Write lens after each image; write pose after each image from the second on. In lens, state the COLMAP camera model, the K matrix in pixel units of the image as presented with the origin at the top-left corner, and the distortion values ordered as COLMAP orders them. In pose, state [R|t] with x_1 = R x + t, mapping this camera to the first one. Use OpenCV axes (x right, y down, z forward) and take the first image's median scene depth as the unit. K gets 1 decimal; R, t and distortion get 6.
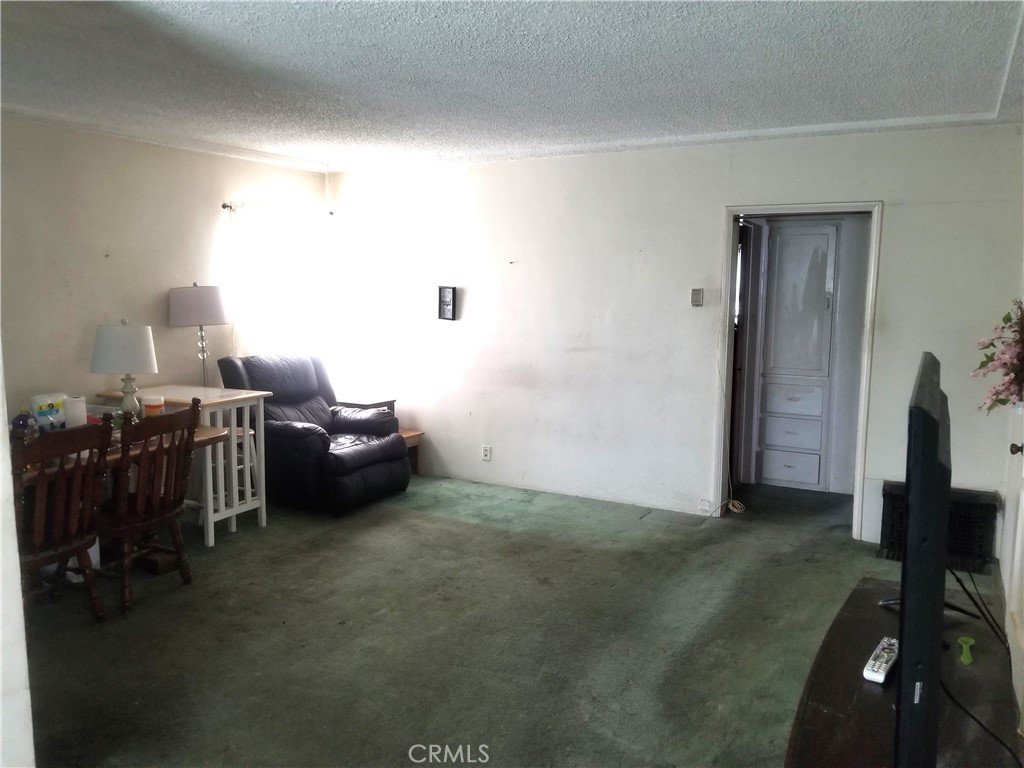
lens RADIAL K [[800.7, 0, 509.1], [0, 800.7, 372.7], [0, 0, 1]] dist [0.096917, -0.178736]
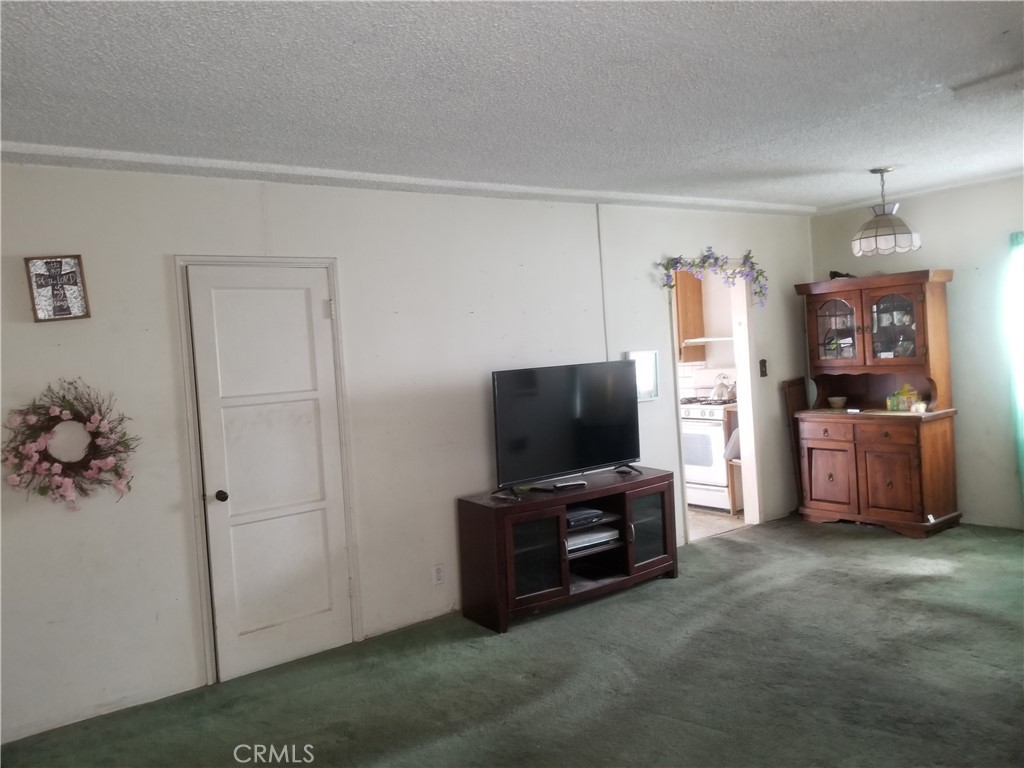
lens RADIAL K [[800.7, 0, 509.1], [0, 800.7, 372.7], [0, 0, 1]] dist [0.096917, -0.178736]
pose [[-0.908224, 0.036127, 0.416923, -0.149519], [0.103902, 0.984538, 0.141029, -0.131274], [-0.405382, 0.171405, -0.897934, 1.223340]]
